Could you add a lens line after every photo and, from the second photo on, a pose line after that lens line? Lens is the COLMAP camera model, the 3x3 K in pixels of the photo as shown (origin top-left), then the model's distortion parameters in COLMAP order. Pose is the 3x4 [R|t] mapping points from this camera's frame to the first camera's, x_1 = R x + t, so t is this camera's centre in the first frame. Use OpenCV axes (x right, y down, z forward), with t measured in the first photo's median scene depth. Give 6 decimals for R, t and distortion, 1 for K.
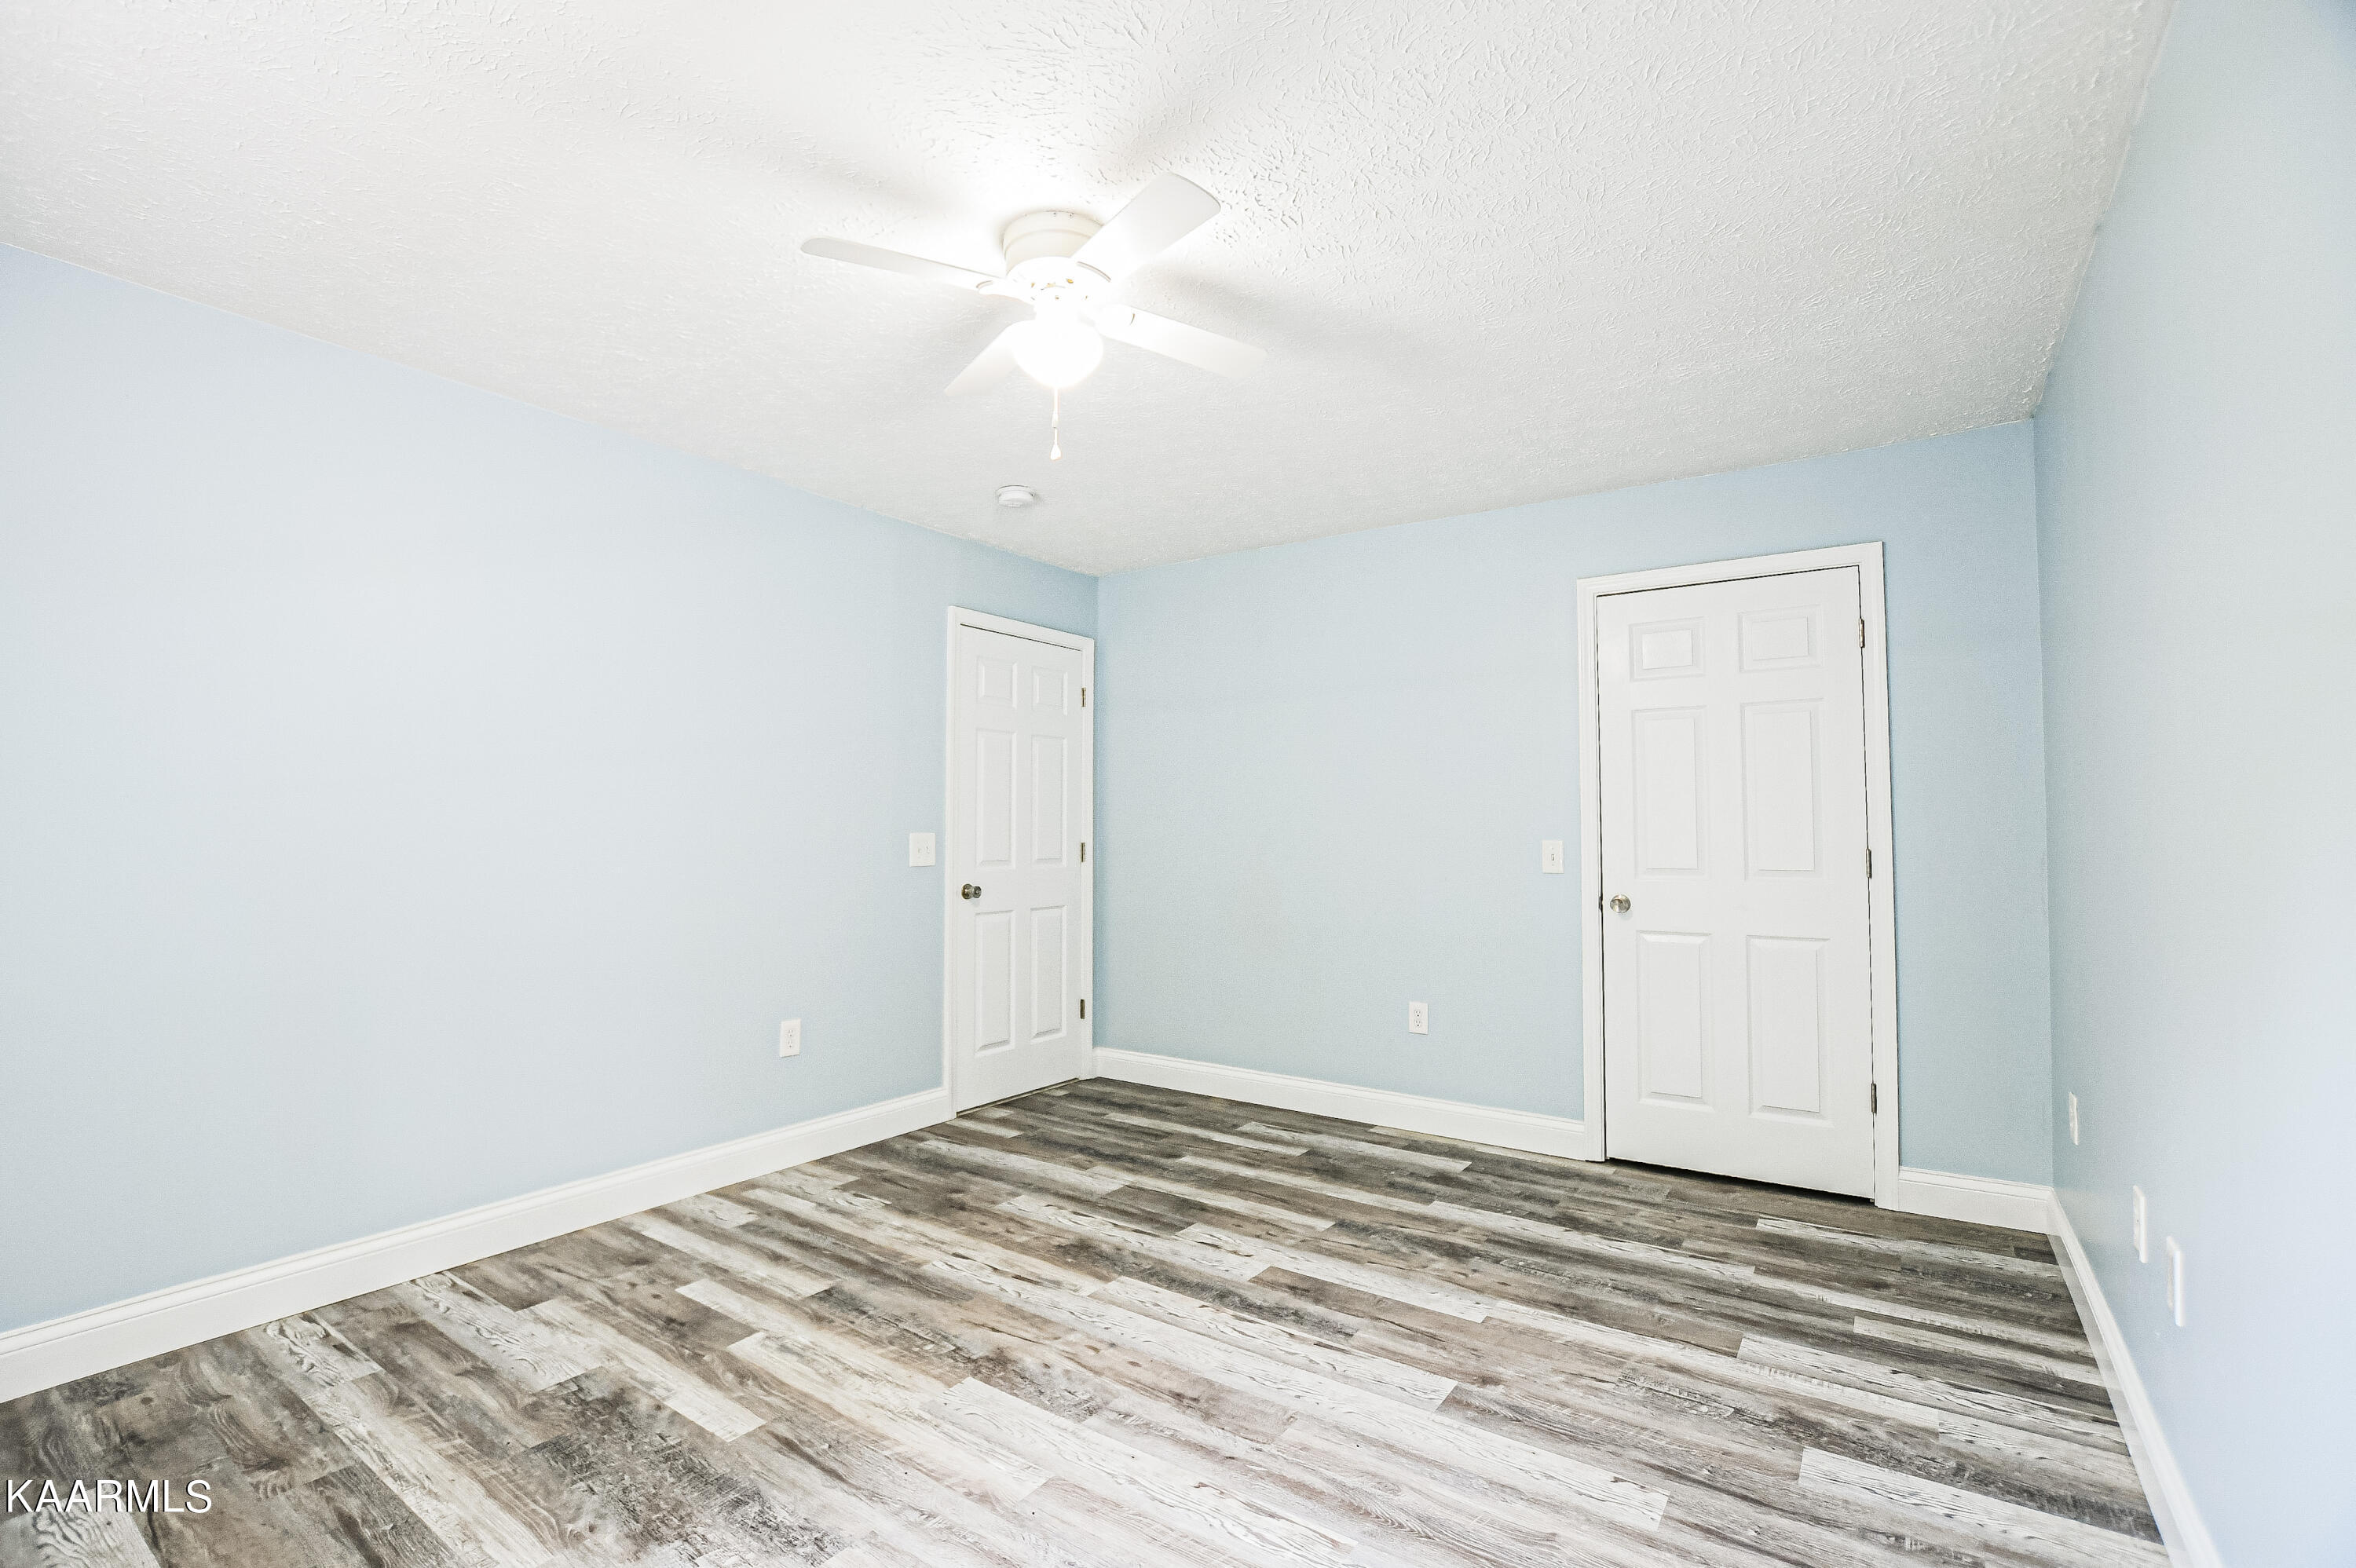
lens RADIAL K [[1044.7, 0, 1177.3], [0, 1044.7, 793.6], [0, 0, 1]] dist [-0.028426, -0.000072]
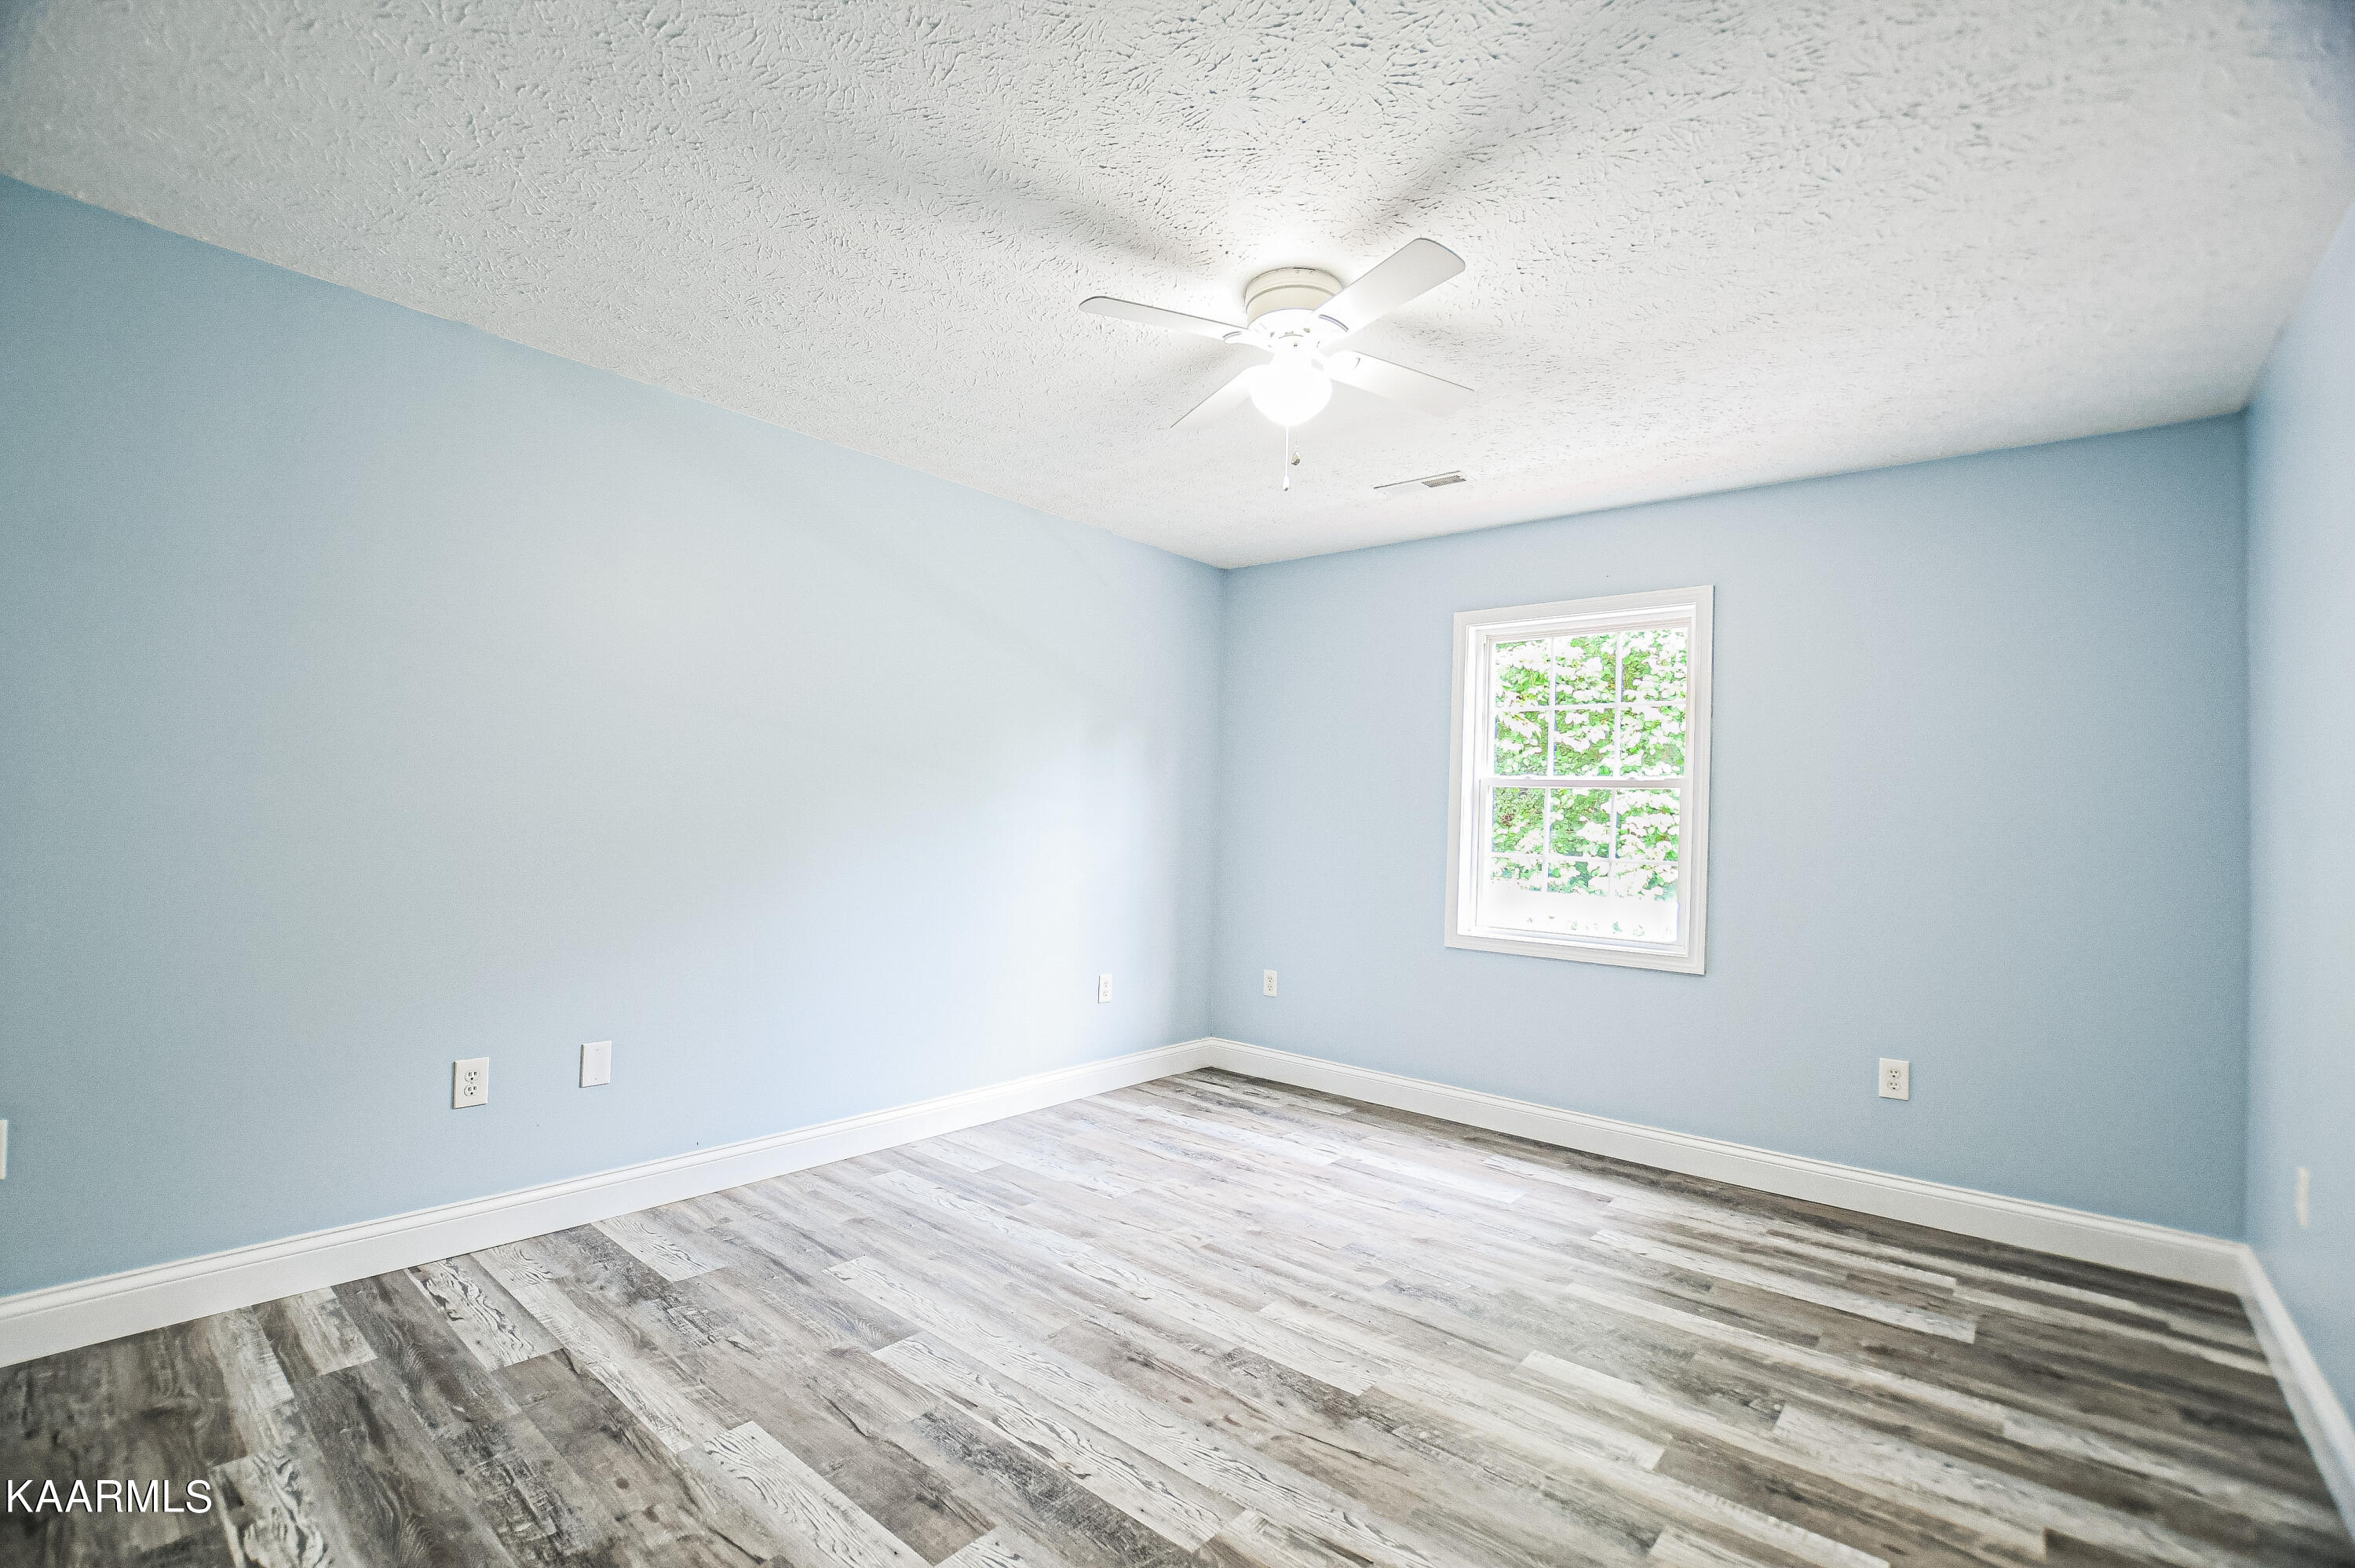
lens RADIAL K [[1044.3, 0, 1176.4], [0, 1044.3, 781.8], [0, 0, 1]] dist [-0.028426, -0.000072]
pose [[-0.994627, -0.029844, 0.099132, -0.109324], [-0.036539, 0.997122, -0.066424, 0.064099], [-0.096864, -0.069689, -0.992855, 1.978589]]
